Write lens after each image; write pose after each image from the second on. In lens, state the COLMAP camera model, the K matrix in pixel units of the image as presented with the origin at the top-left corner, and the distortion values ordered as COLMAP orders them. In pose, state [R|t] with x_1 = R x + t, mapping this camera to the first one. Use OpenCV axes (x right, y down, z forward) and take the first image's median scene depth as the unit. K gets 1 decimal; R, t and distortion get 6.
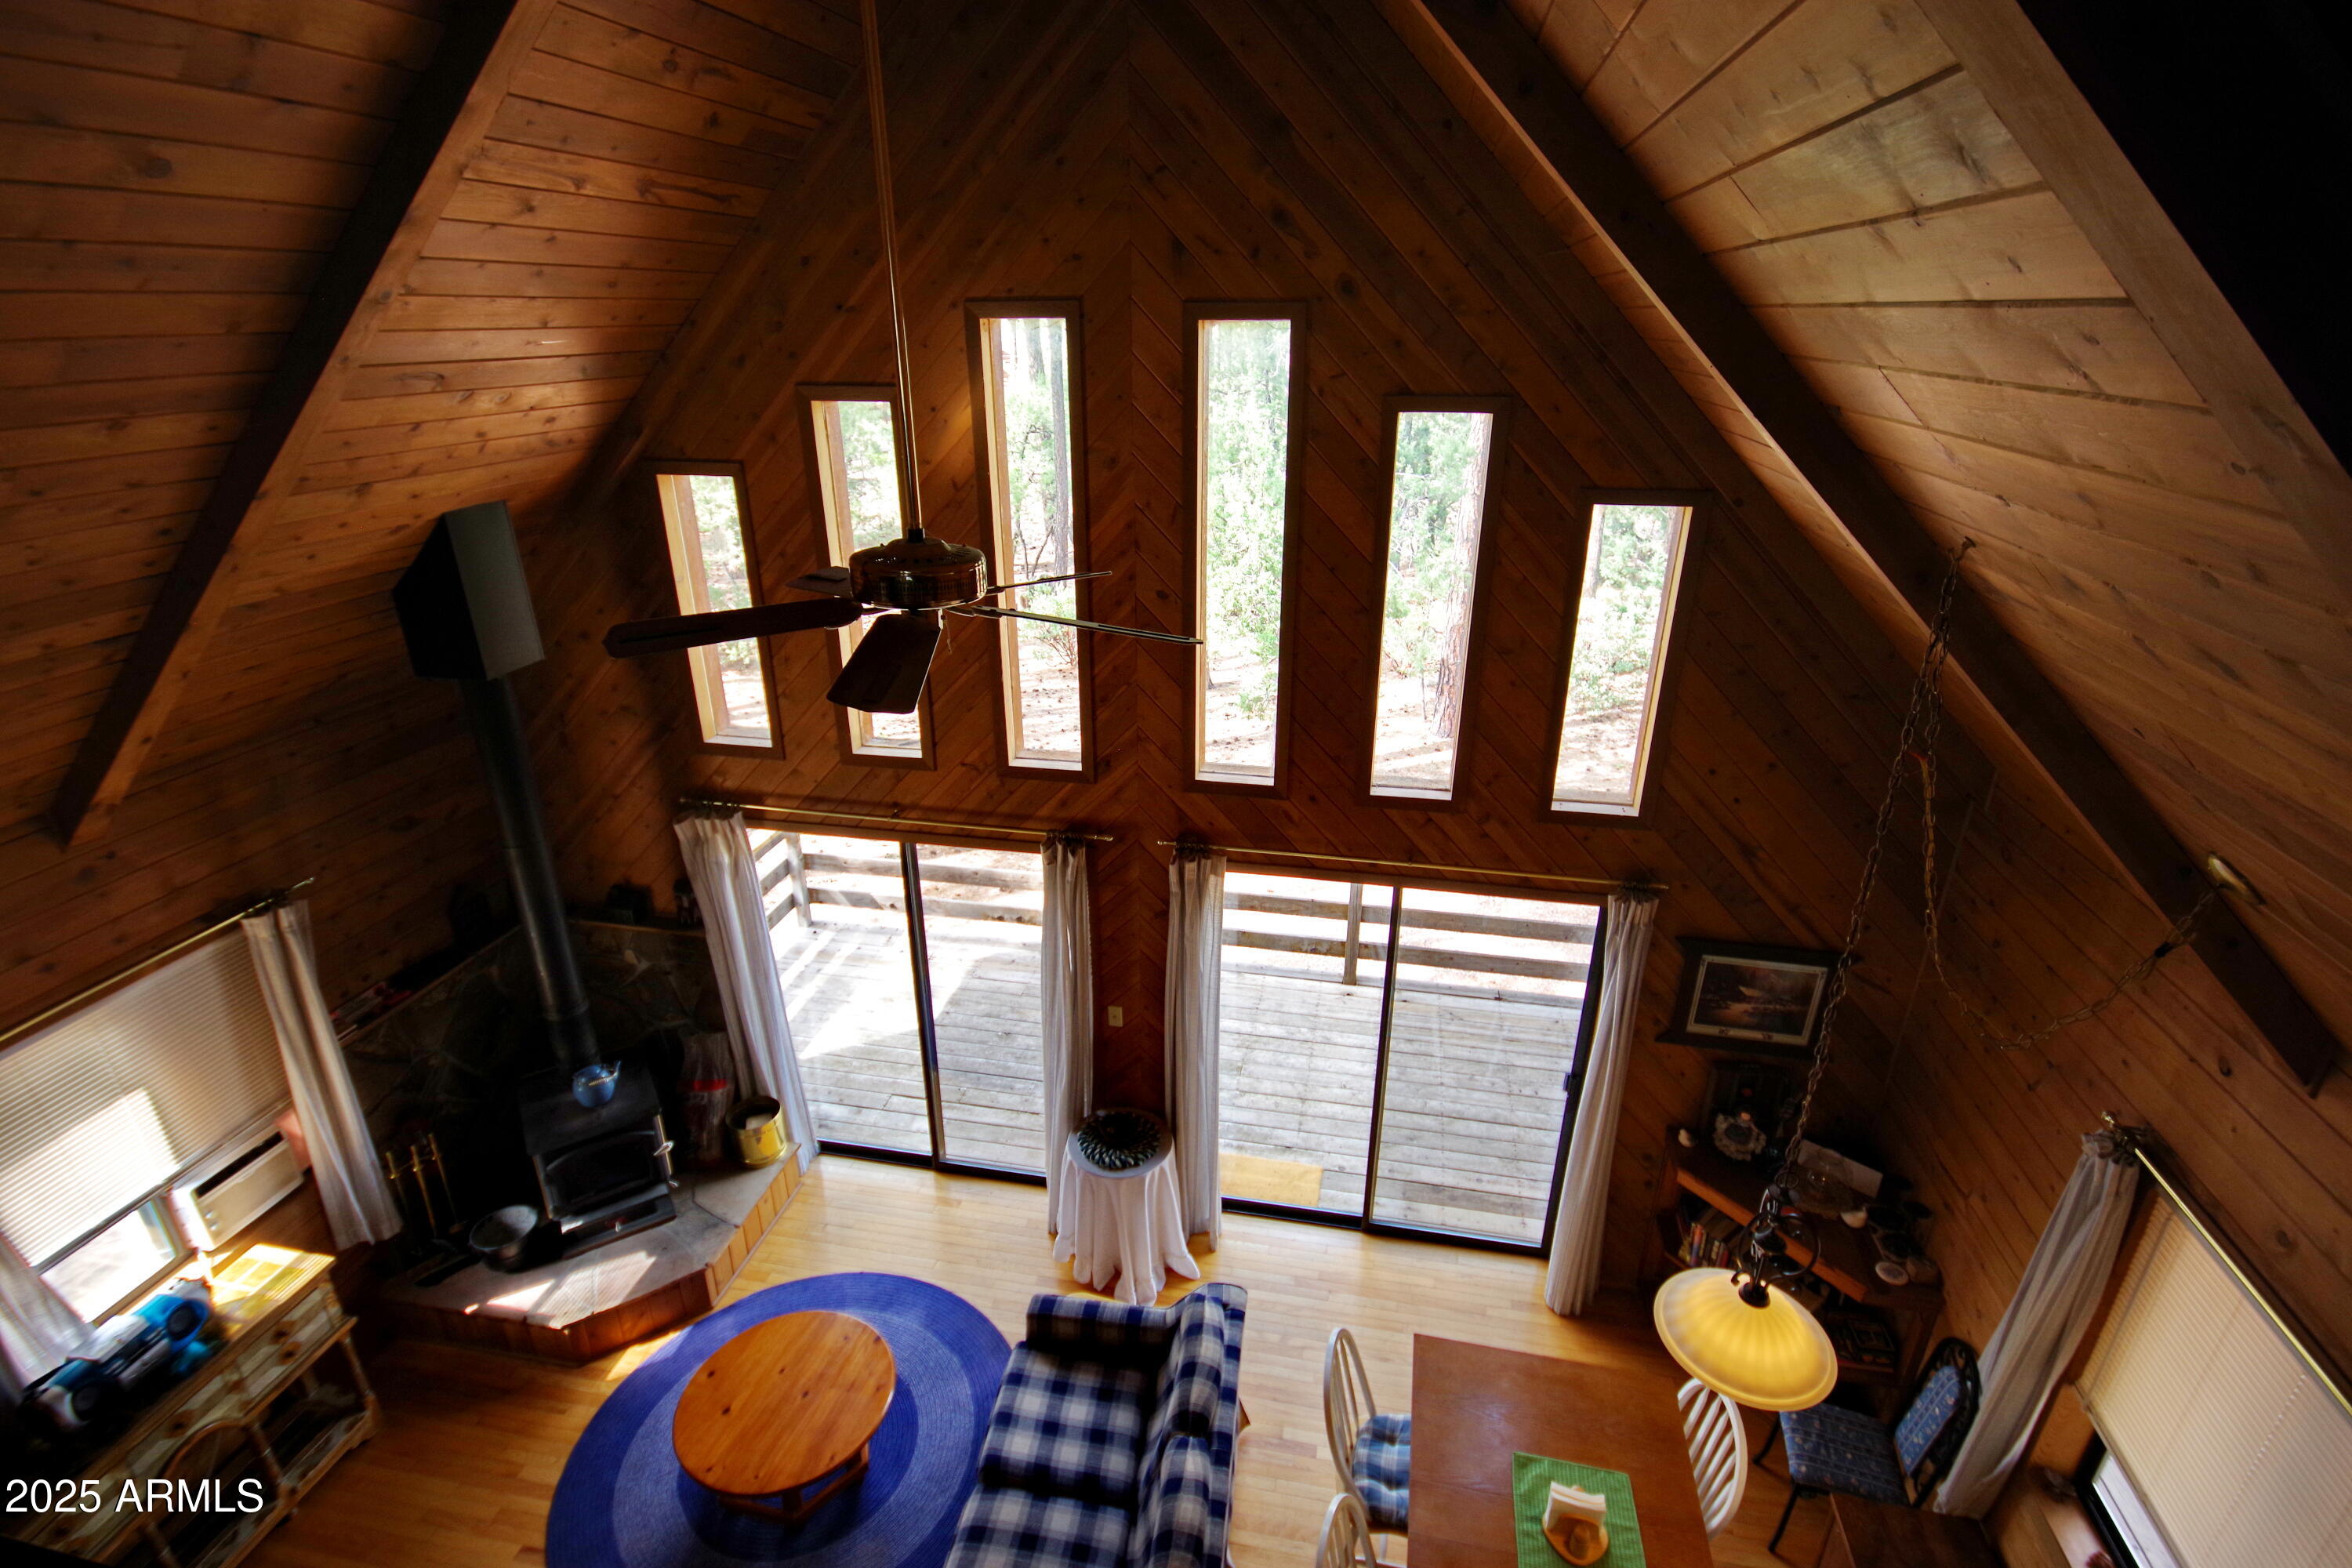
lens RADIAL K [[1137.7, 0, 1173.9], [0, 1137.7, 801.5], [0, 0, 1]] dist [0.018546, -0.002029]
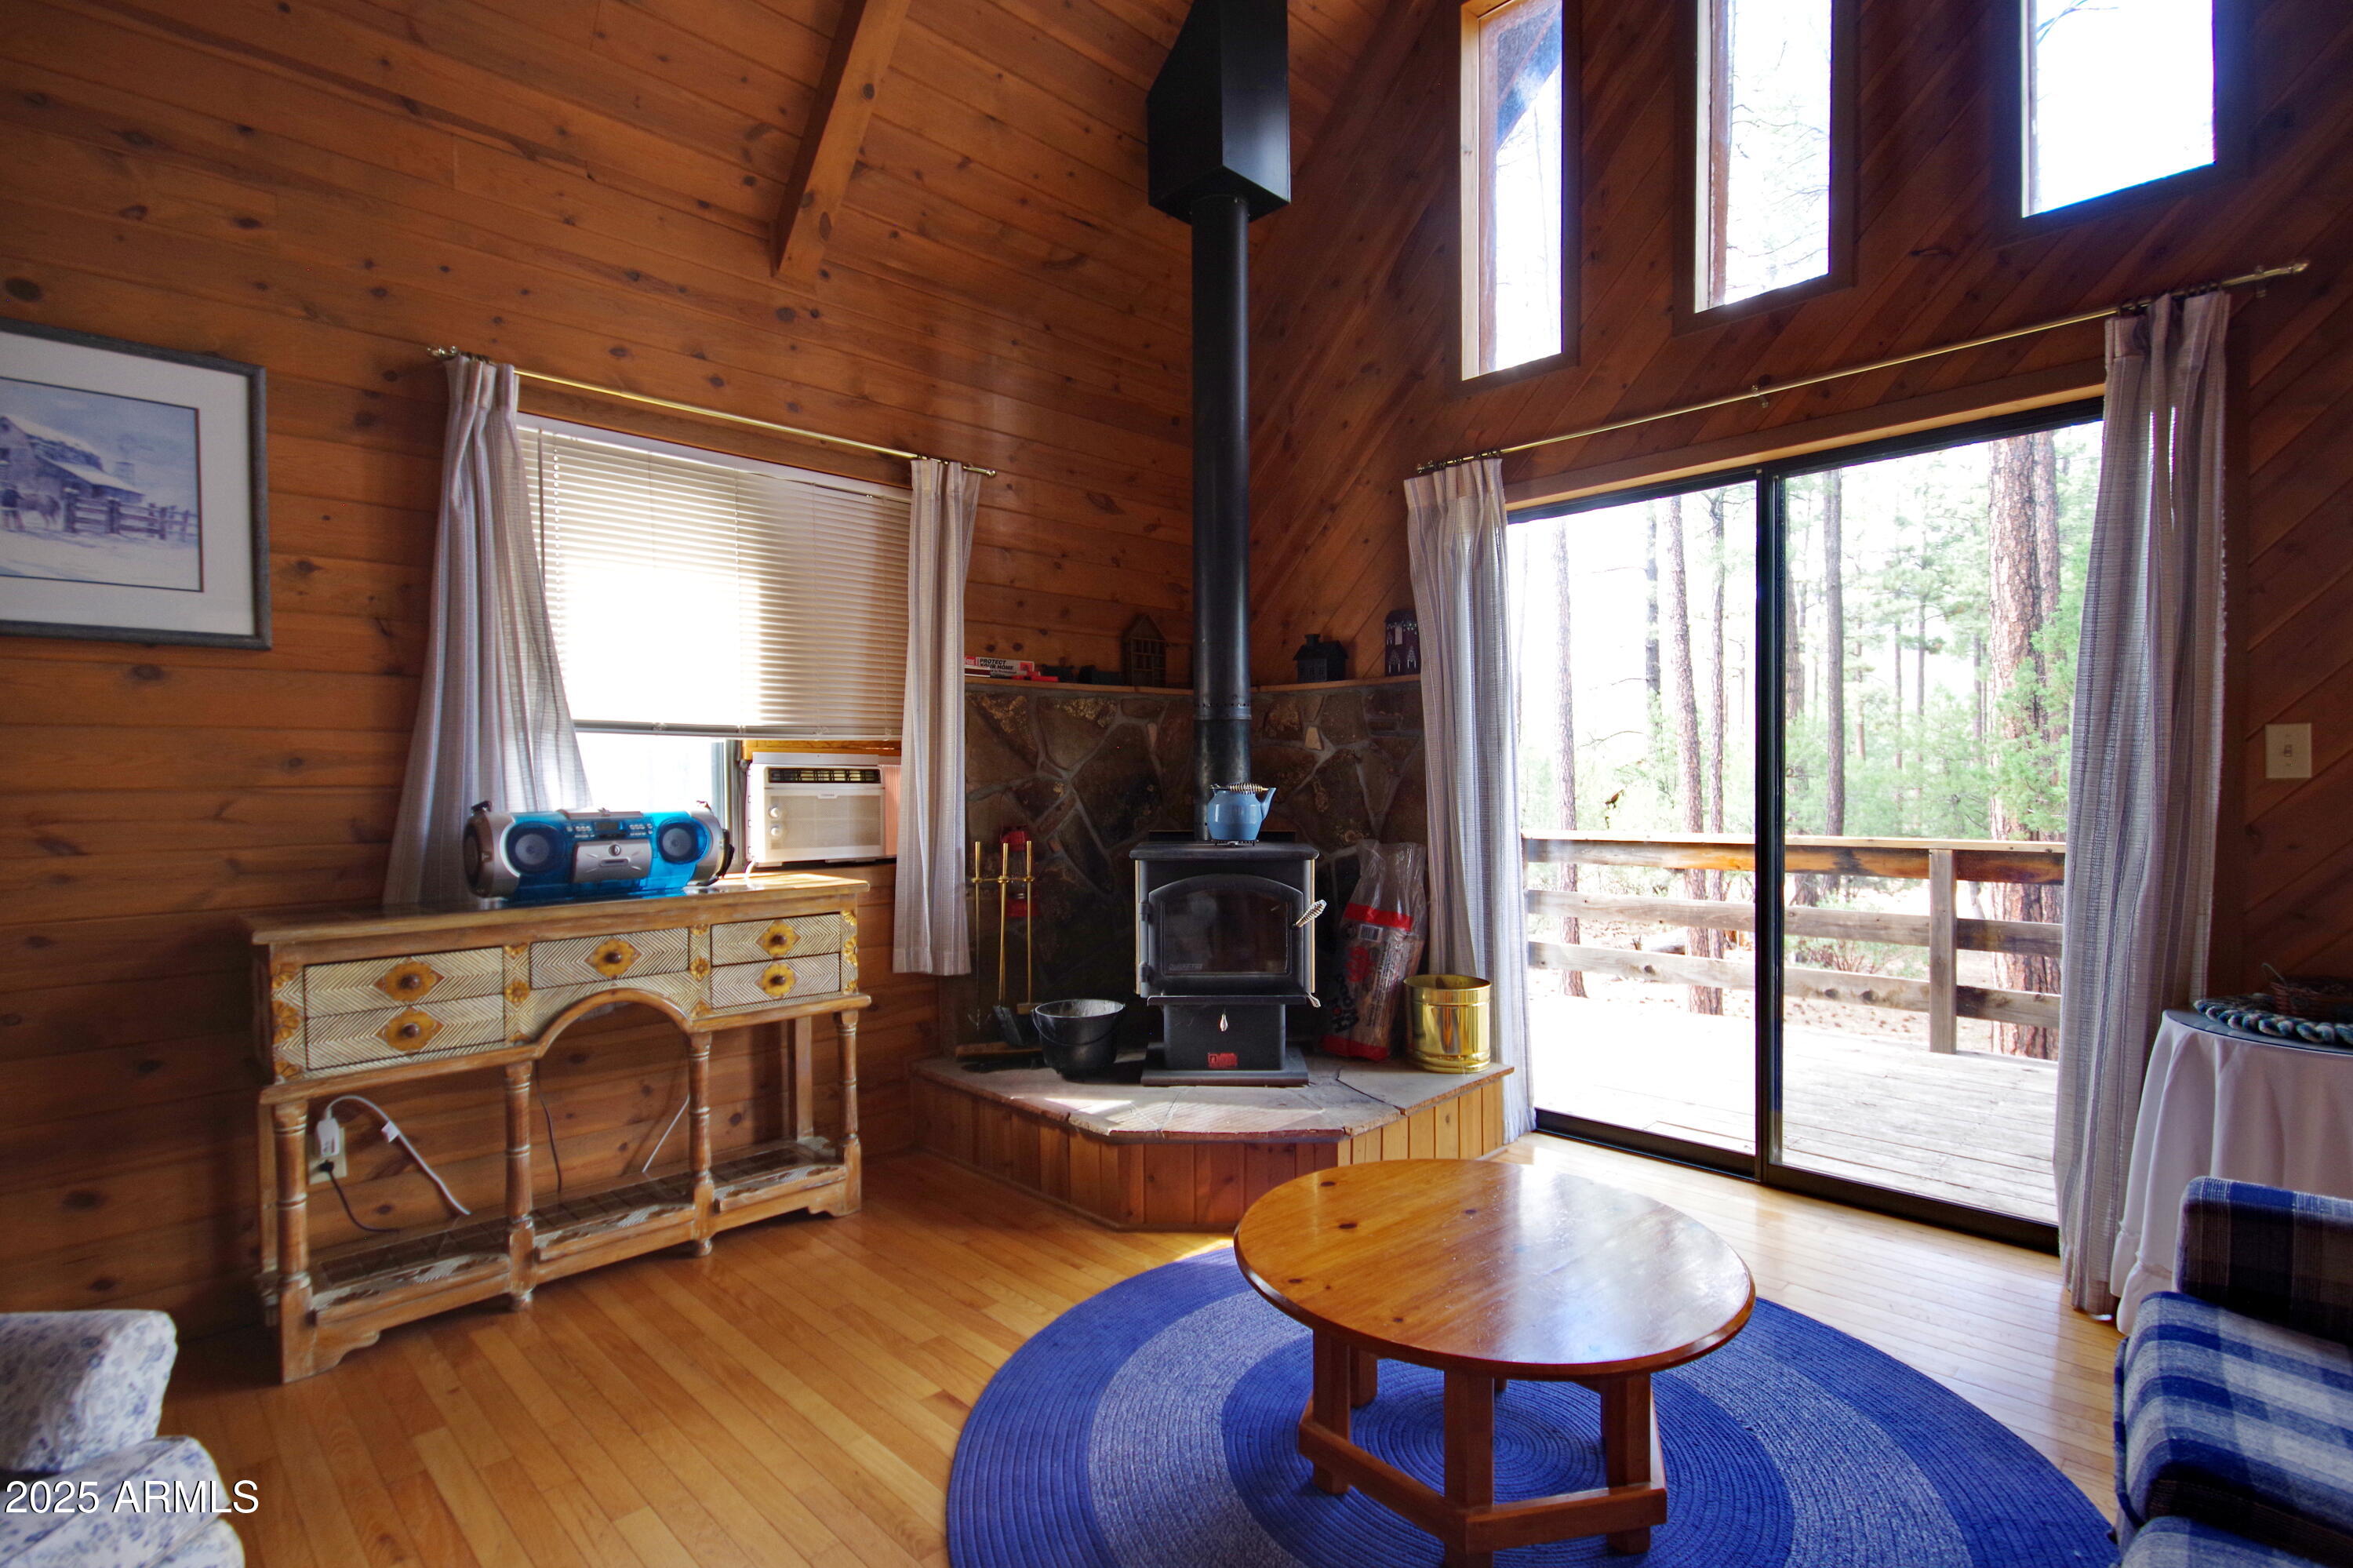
lens RADIAL K [[1138.3, 0, 1191.2], [0, 1138.3, 787.2], [0, 0, 1]] dist [0.018546, -0.002029]
pose [[0.835384, 0.002812, -0.549660, -0.164722], [-0.210365, 0.925491, -0.314982, 0.444773], [0.507820, 0.378760, 0.773731, 0.469013]]
